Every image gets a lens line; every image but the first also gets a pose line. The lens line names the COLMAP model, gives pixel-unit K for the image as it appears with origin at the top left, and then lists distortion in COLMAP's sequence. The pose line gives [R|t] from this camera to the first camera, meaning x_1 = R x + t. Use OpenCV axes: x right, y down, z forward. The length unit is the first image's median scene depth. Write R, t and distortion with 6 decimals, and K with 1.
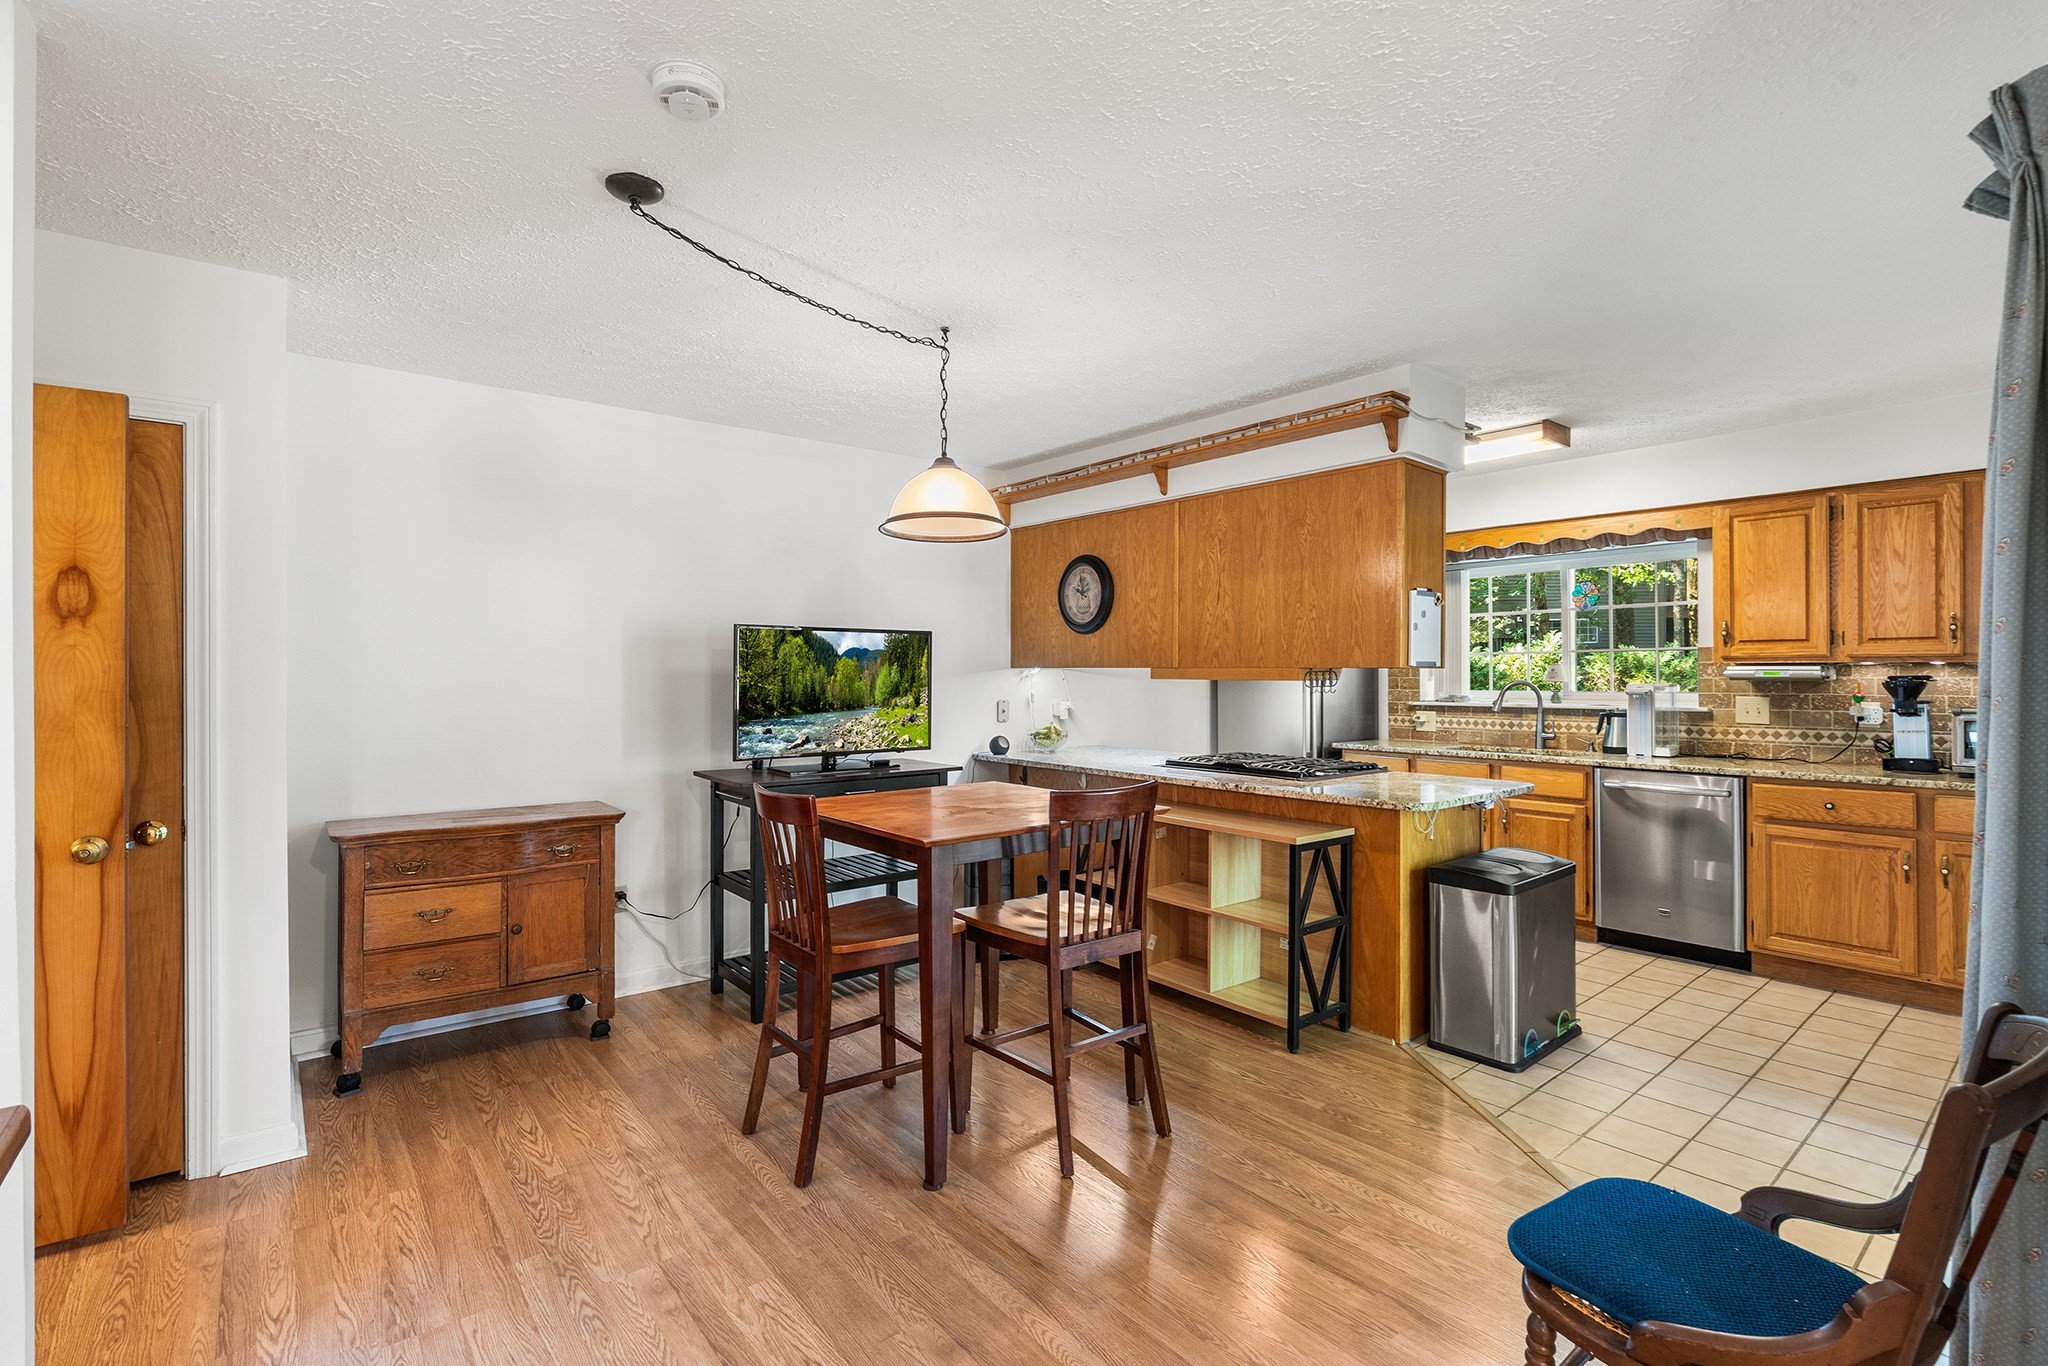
lens RADIAL K [[945.3, 0, 1026.6], [0, 945.3, 670.2], [0, 0, 1]] dist [-0.001256, 0.000867]
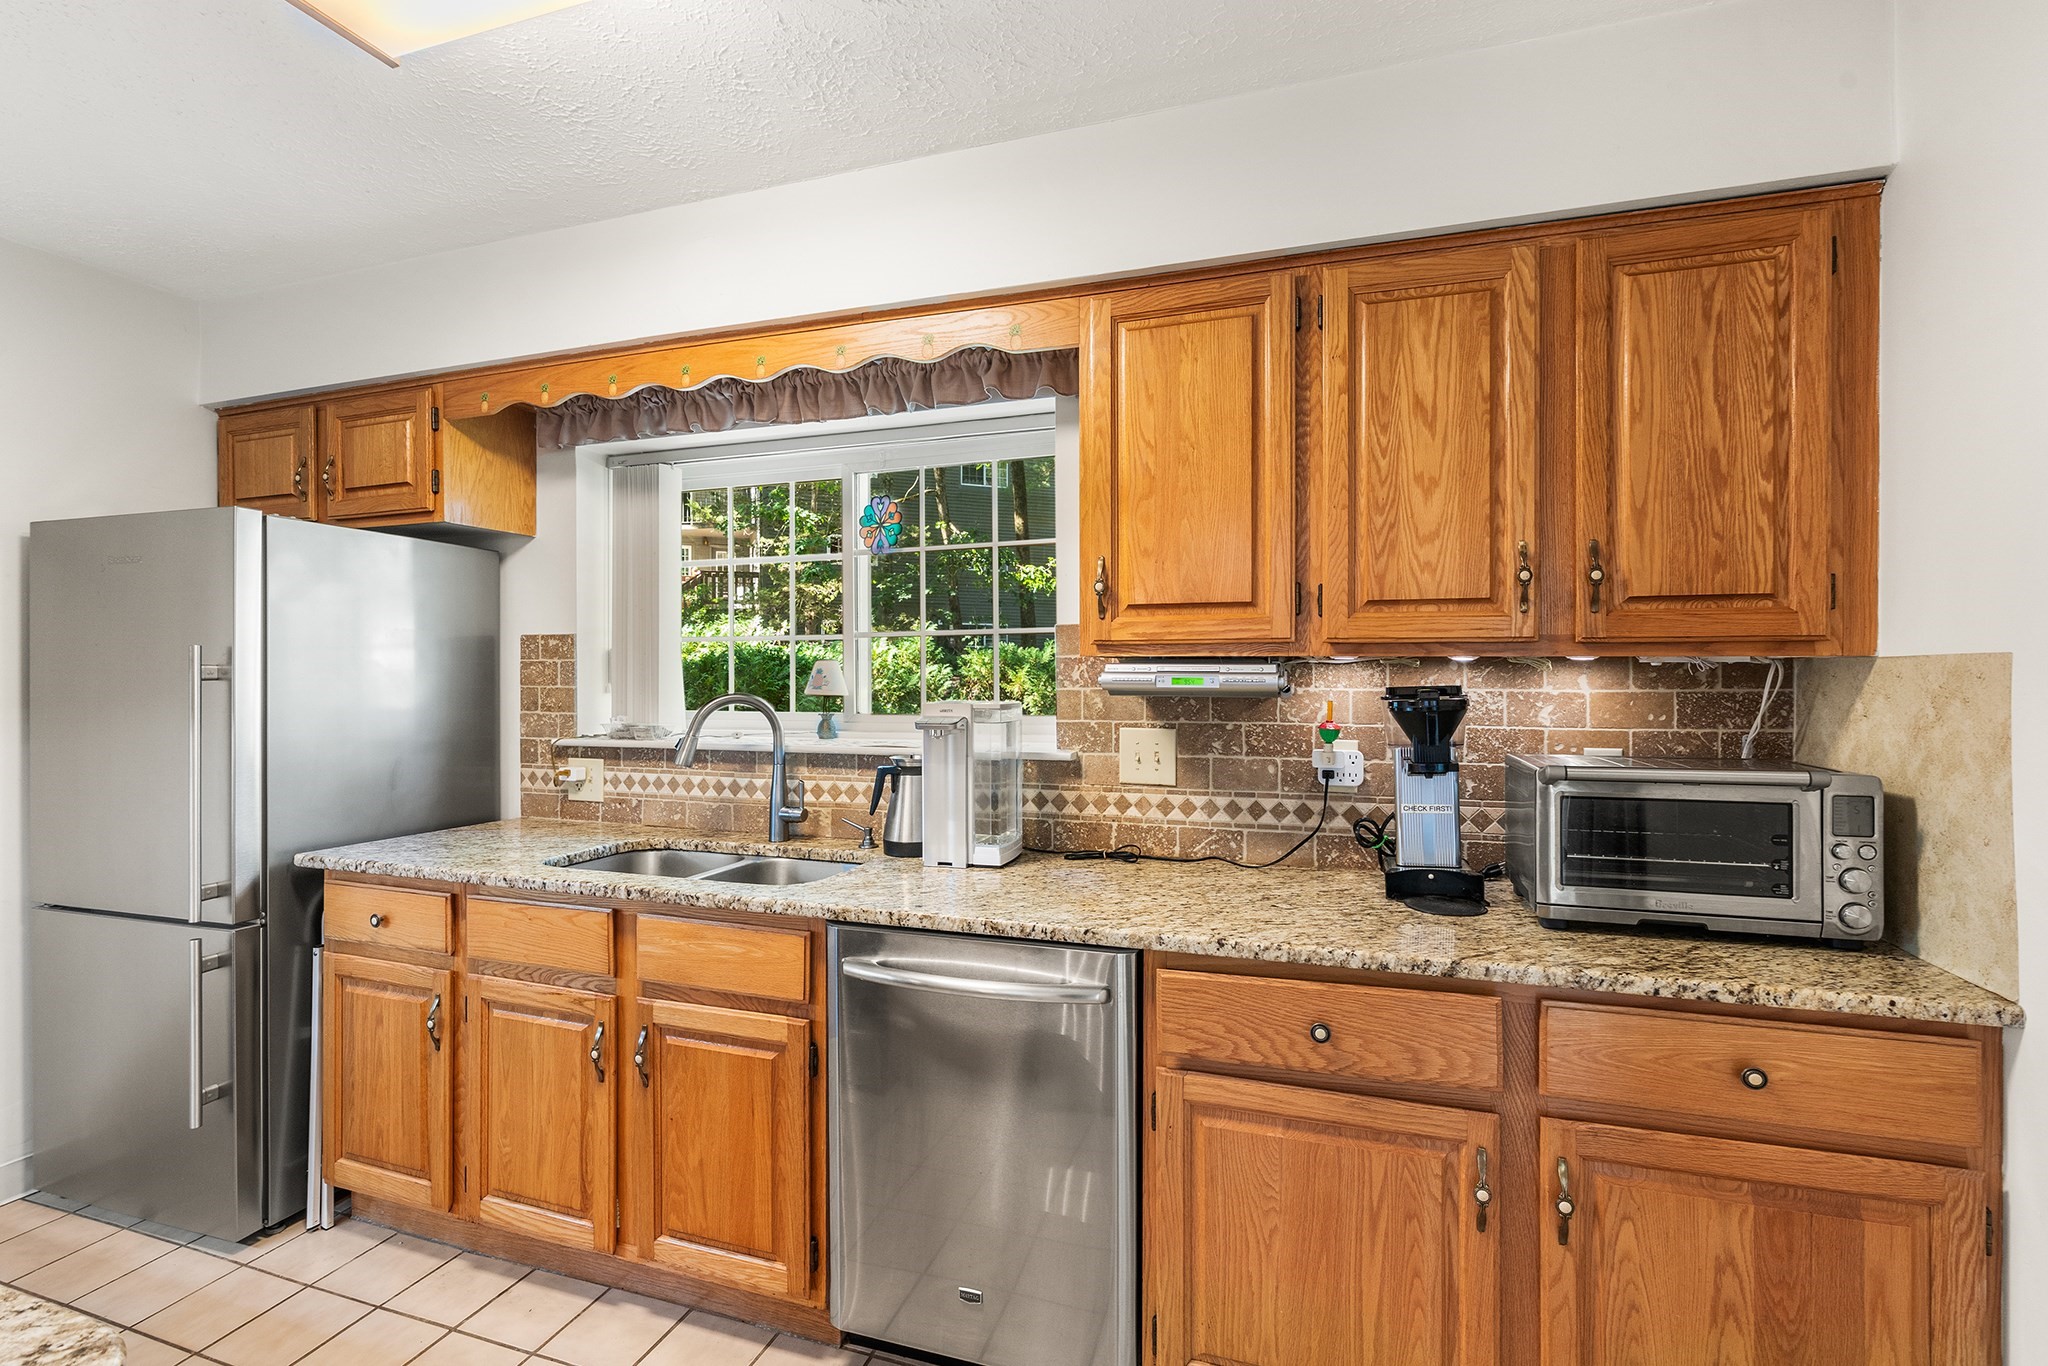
lens RADIAL K [[947.6, 0, 1024.0], [0, 947.6, 683.0], [0, 0, 1]] dist [-0.002821, 0.000234]
pose [[0.852484, -0.001597, 0.522752, 0.492737], [-0.004260, 0.999941, 0.010002, 0.000503], [-0.522737, -0.010754, 0.852426, 0.662405]]
